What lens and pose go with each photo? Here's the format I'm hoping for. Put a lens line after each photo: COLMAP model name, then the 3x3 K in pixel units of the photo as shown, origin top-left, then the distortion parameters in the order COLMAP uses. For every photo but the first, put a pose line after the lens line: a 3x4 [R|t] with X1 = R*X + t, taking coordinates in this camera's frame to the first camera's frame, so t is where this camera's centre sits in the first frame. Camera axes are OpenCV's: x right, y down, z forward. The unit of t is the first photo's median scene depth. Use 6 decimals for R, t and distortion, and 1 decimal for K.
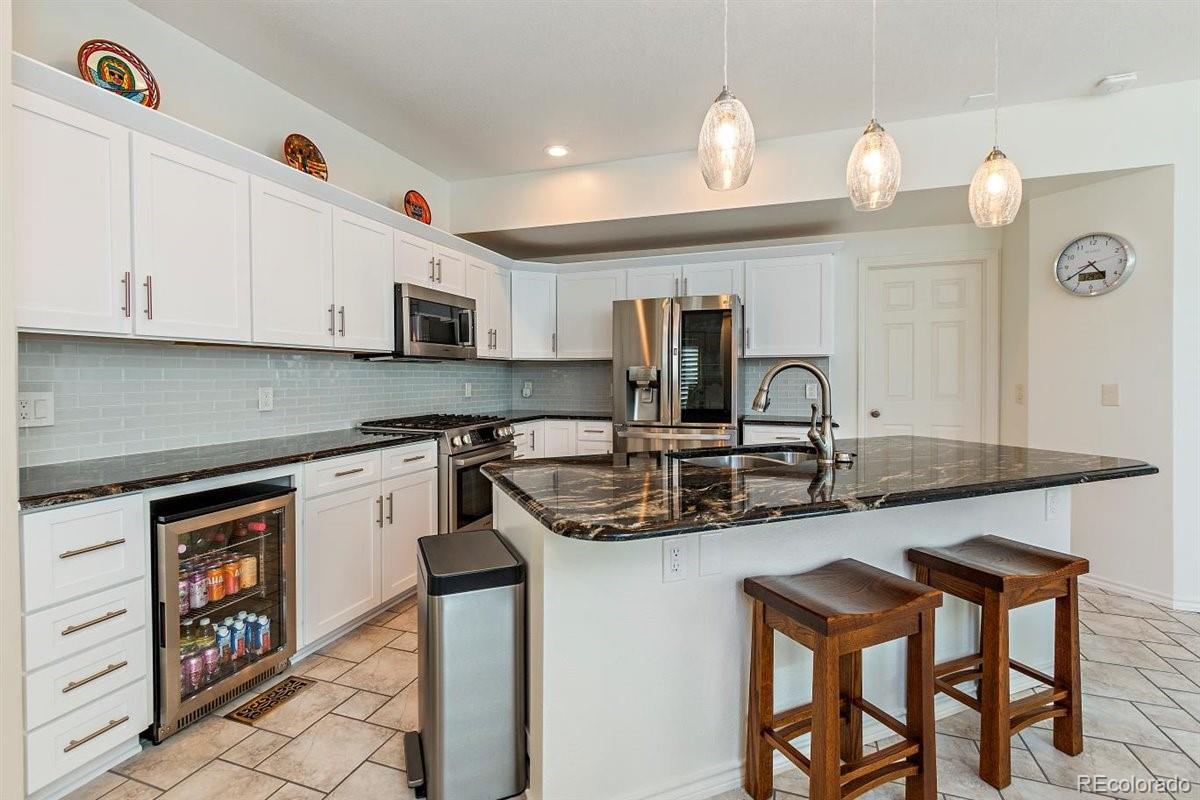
lens RADIAL K [[538.6, 0, 604.8], [0, 538.6, 390.6], [0, 0, 1]] dist [-0.000262, -0.000884]
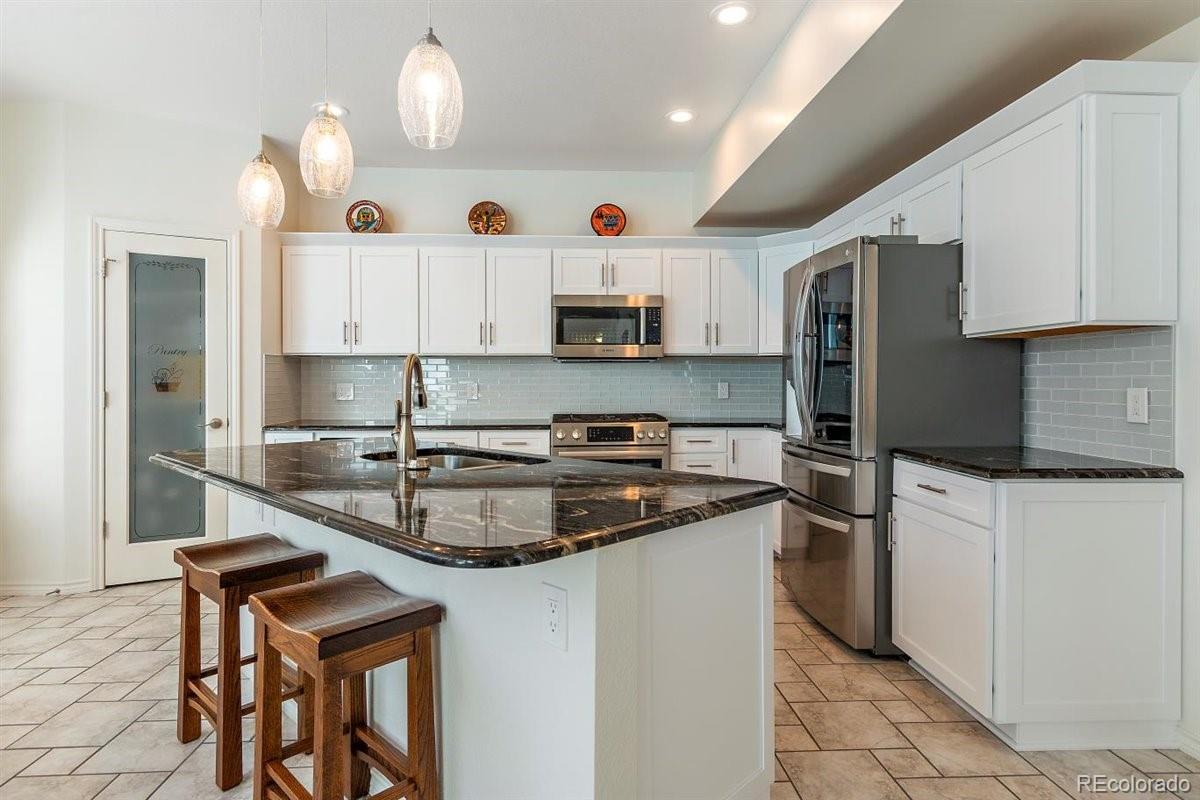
lens RADIAL K [[646.6, 0, 587.3], [0, 646.6, 385.2], [0, 0, 1]] dist [0.002347, 0.002955]
pose [[0.388712, 0.007458, -0.921329, 1.007931], [-0.023785, 0.999715, -0.001943, -0.004526], [0.921052, 0.022669, 0.388778, 0.569133]]
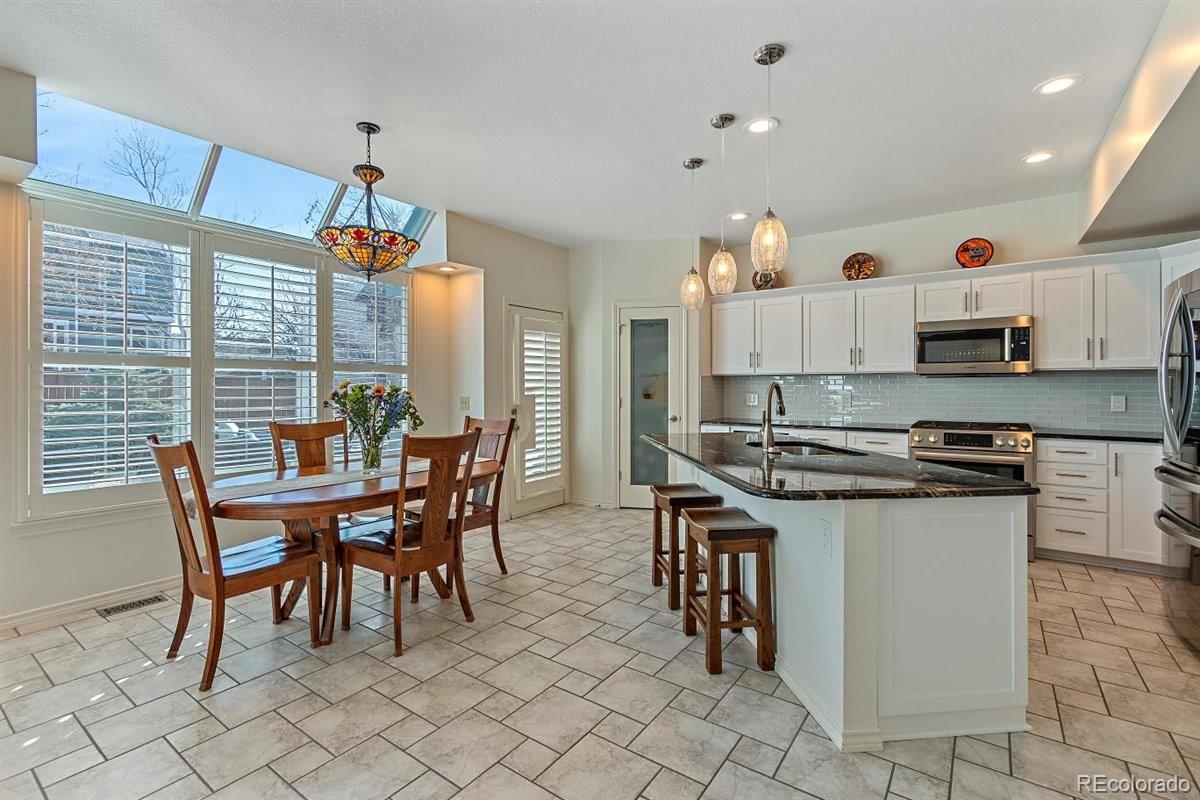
lens RADIAL K [[538.6, 0, 595.2], [0, 538.6, 388.7], [0, 0, 1]] dist [-0.000262, -0.000884]
pose [[-0.277069, 0.009919, -0.960799, 1.307683], [-0.020863, 0.999649, 0.016337, -0.034923], [0.960623, 0.024571, -0.276765, 0.630899]]
